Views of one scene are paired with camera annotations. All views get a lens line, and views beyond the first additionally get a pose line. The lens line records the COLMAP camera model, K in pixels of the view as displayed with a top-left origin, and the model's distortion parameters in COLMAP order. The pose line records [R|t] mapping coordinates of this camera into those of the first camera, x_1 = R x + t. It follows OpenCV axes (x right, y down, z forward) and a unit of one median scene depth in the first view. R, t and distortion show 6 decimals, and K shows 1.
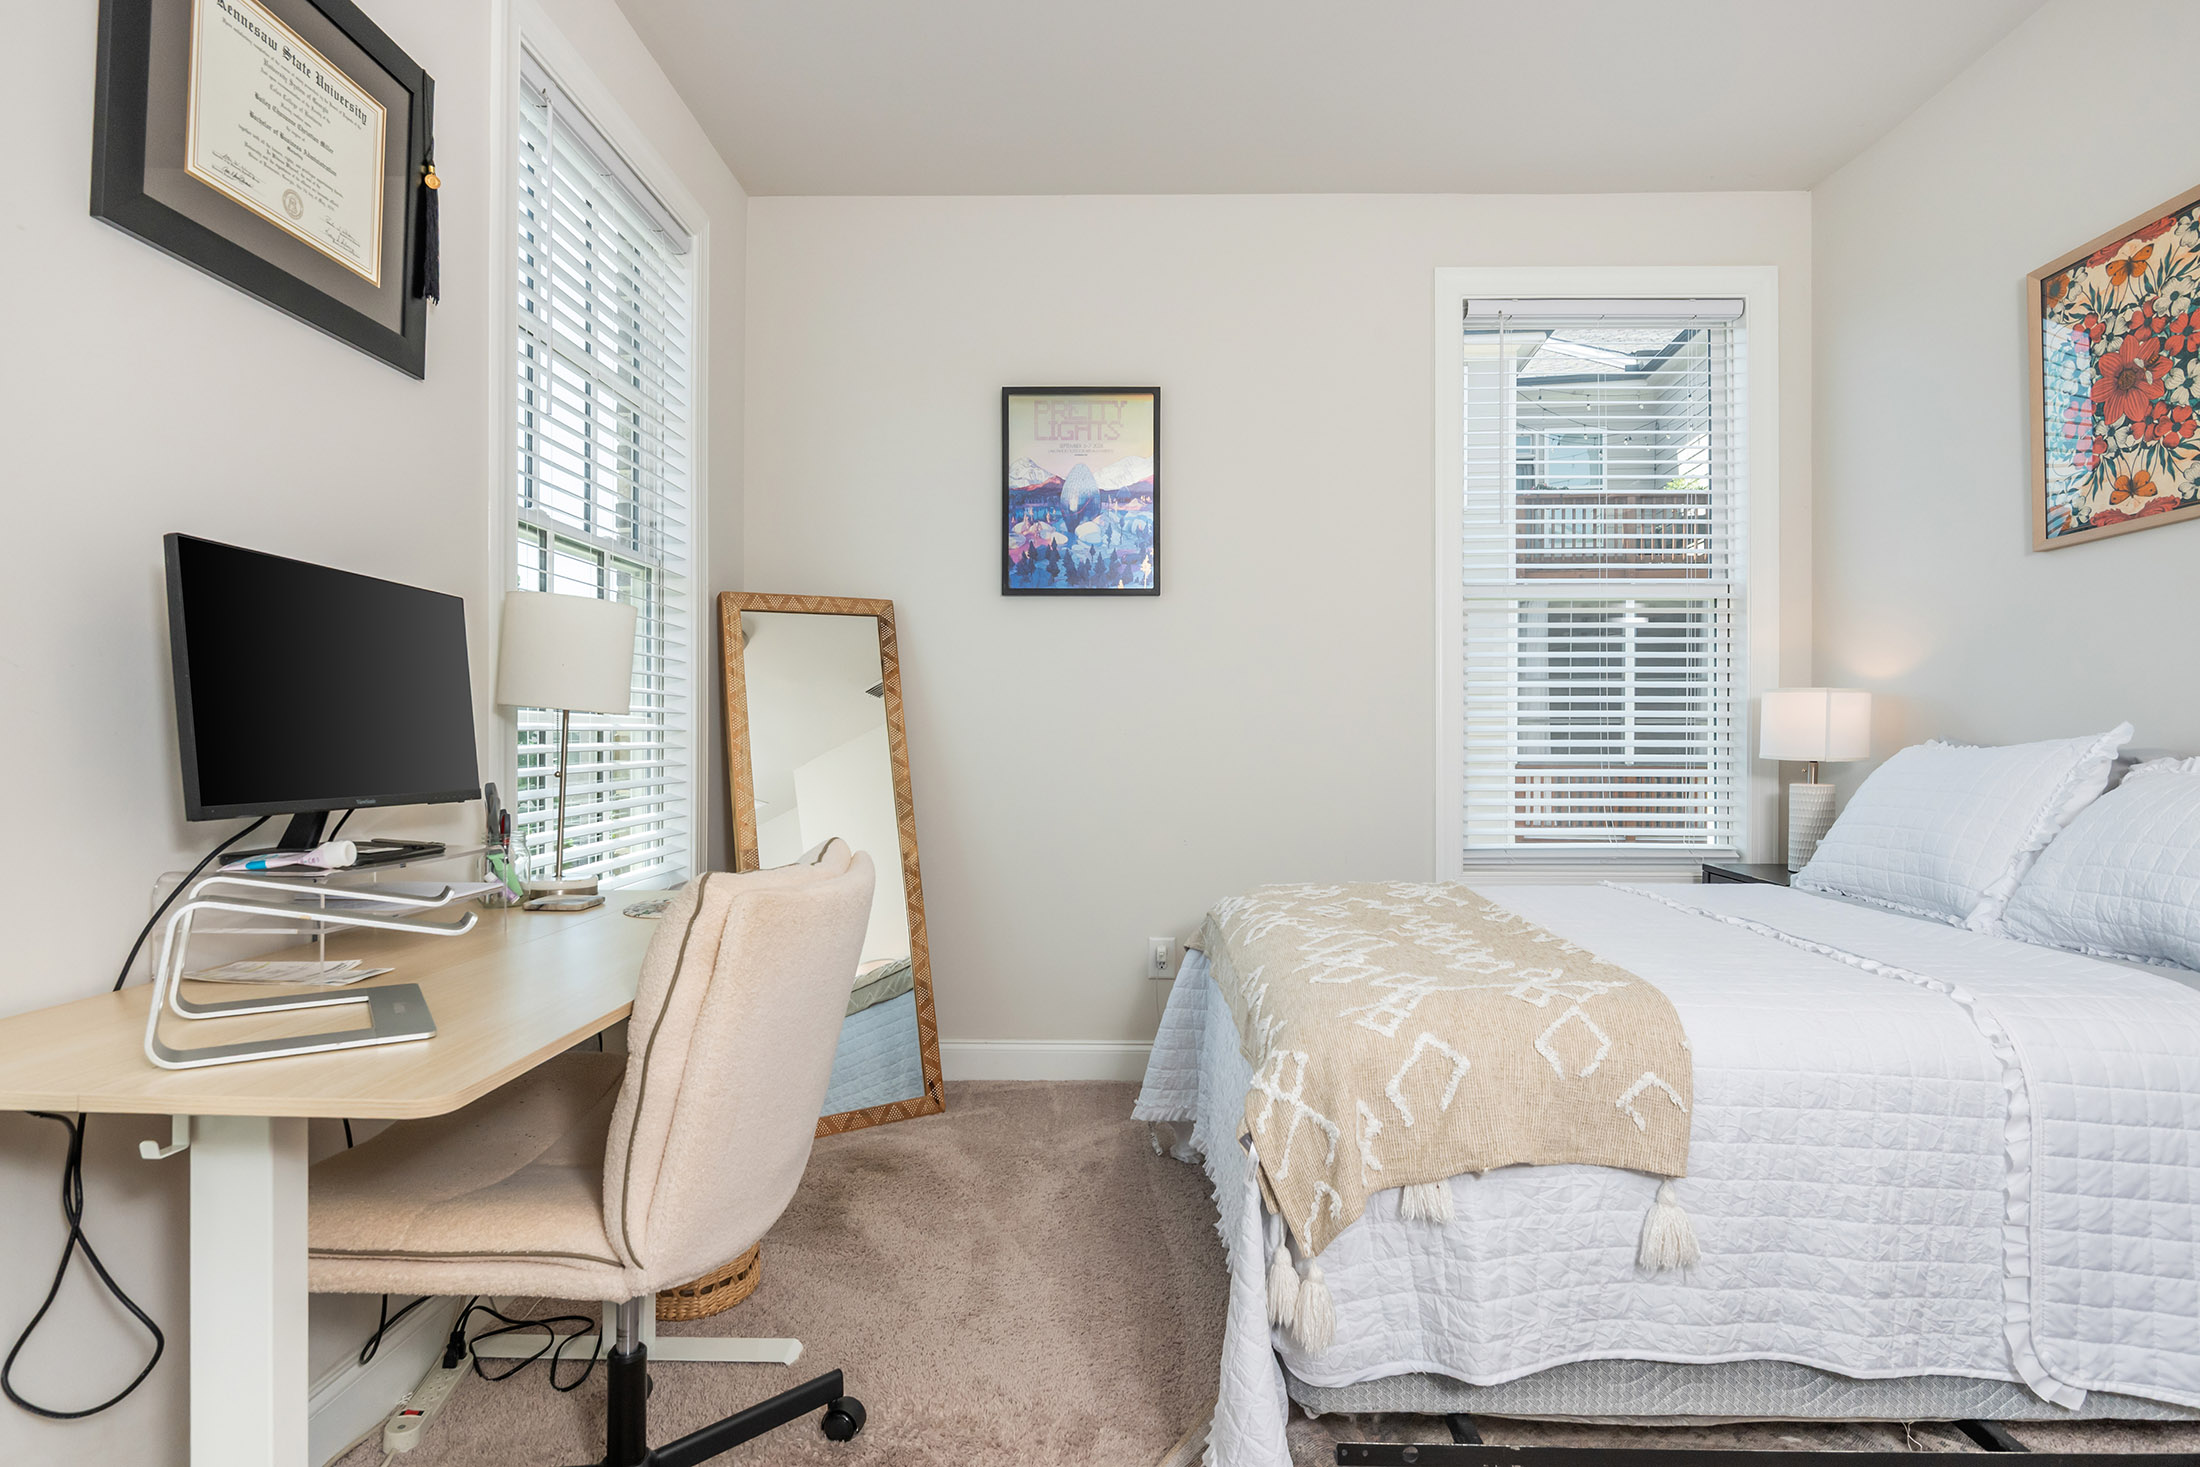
lens RADIAL K [[1085.3, 0, 1103.6], [0, 1085.3, 728.4], [0, 0, 1]] dist [-0.002686, -0.005170]
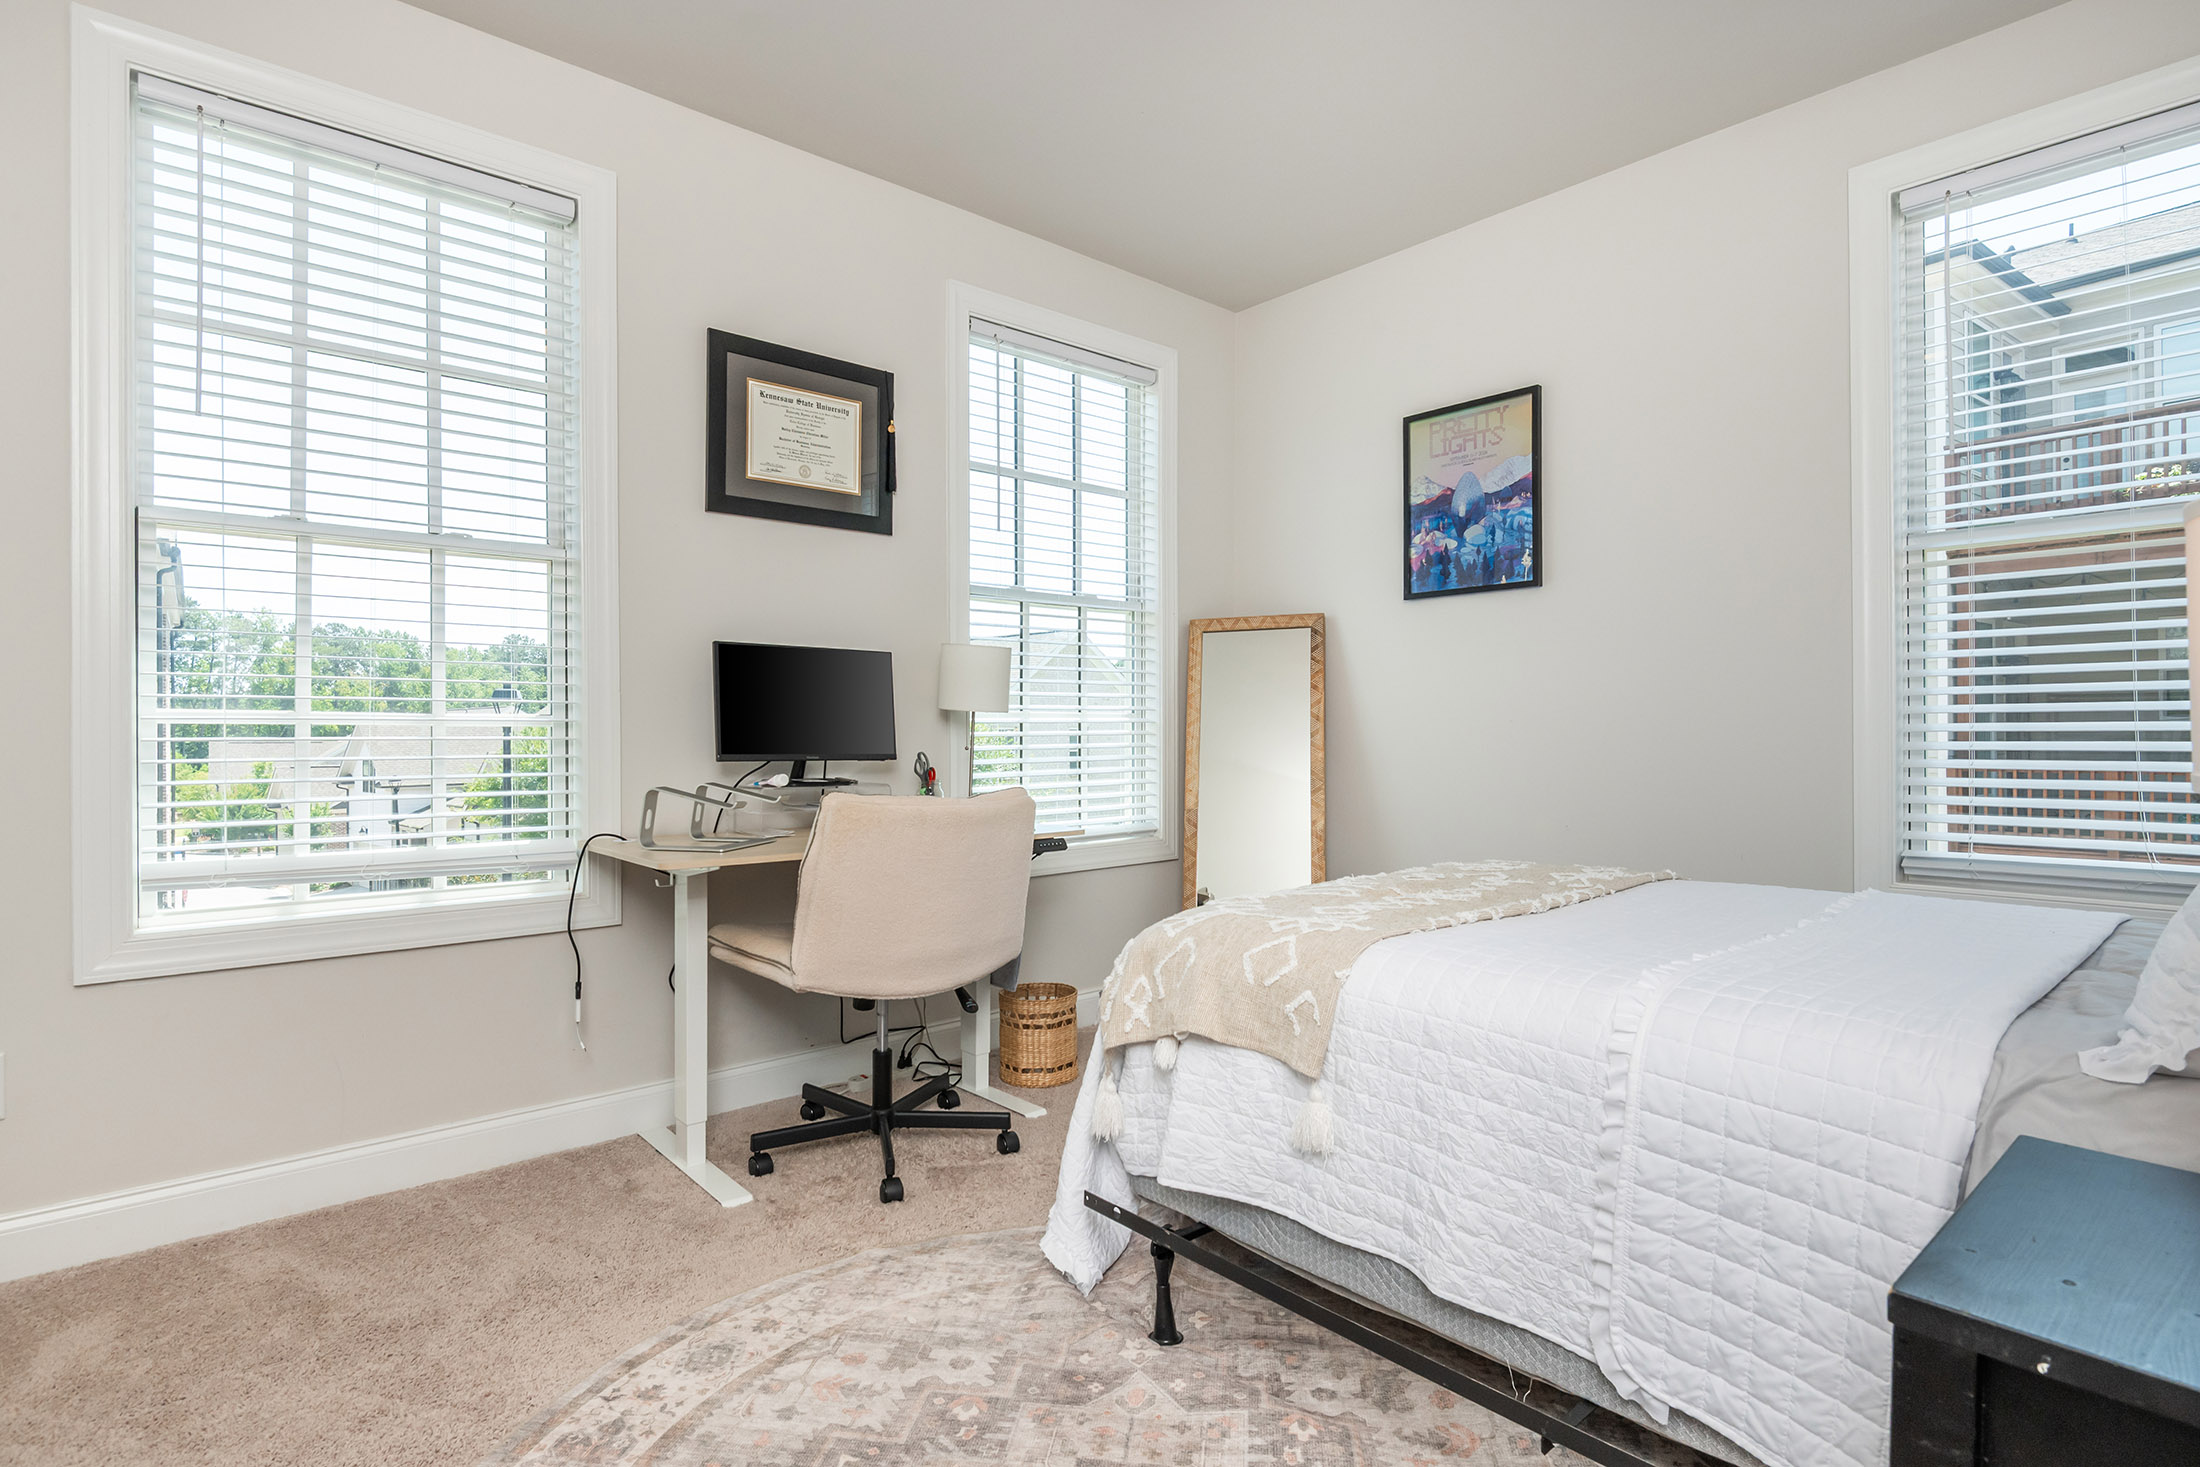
lens RADIAL K [[1093.8, 0, 1122.1], [0, 1093.8, 714.8], [0, 0, 1]] dist [-0.003792, -0.002300]
pose [[0.686608, -0.015549, -0.726861, 0.534684], [0.011376, 0.999879, -0.010643, 0.006189], [0.726939, -0.000961, 0.686702, -0.002605]]
